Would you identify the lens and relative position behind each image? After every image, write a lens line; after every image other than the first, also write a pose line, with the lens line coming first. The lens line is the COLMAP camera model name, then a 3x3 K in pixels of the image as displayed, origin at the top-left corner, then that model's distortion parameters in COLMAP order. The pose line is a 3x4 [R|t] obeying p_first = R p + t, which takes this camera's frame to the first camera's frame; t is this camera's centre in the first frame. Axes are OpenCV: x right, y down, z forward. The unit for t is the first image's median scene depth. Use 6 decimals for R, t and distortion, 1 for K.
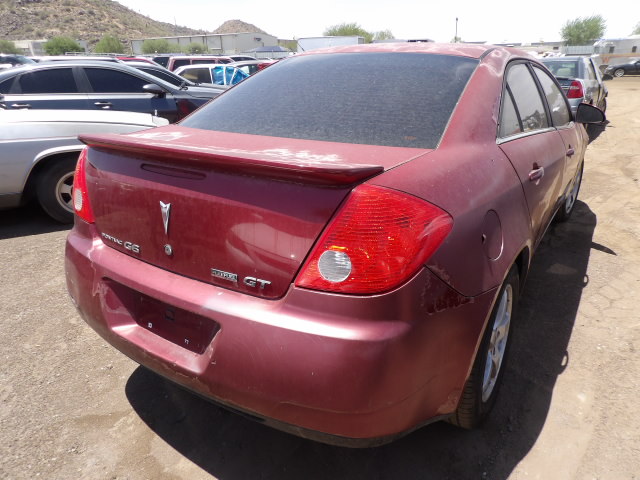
lens RADIAL K [[447.4, 0, 320.0], [0, 447.4, 240.0], [0, 0, 1]] dist [-0.002098, -0.000606]
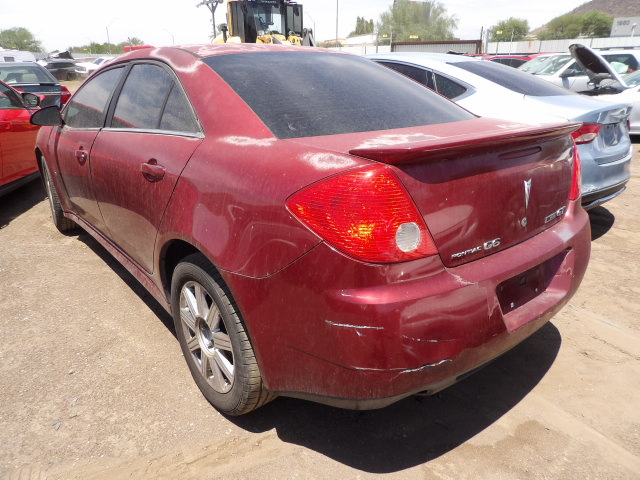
lens RADIAL K [[447.4, 0, 320.0], [0, 447.4, 240.0], [0, 0, 1]] dist [-0.002098, -0.000606]
pose [[0.288924, -0.316826, 0.903407, -0.913177], [0.326063, 0.919799, 0.218294, -0.210934], [-0.900114, 0.231498, 0.369057, 0.637641]]
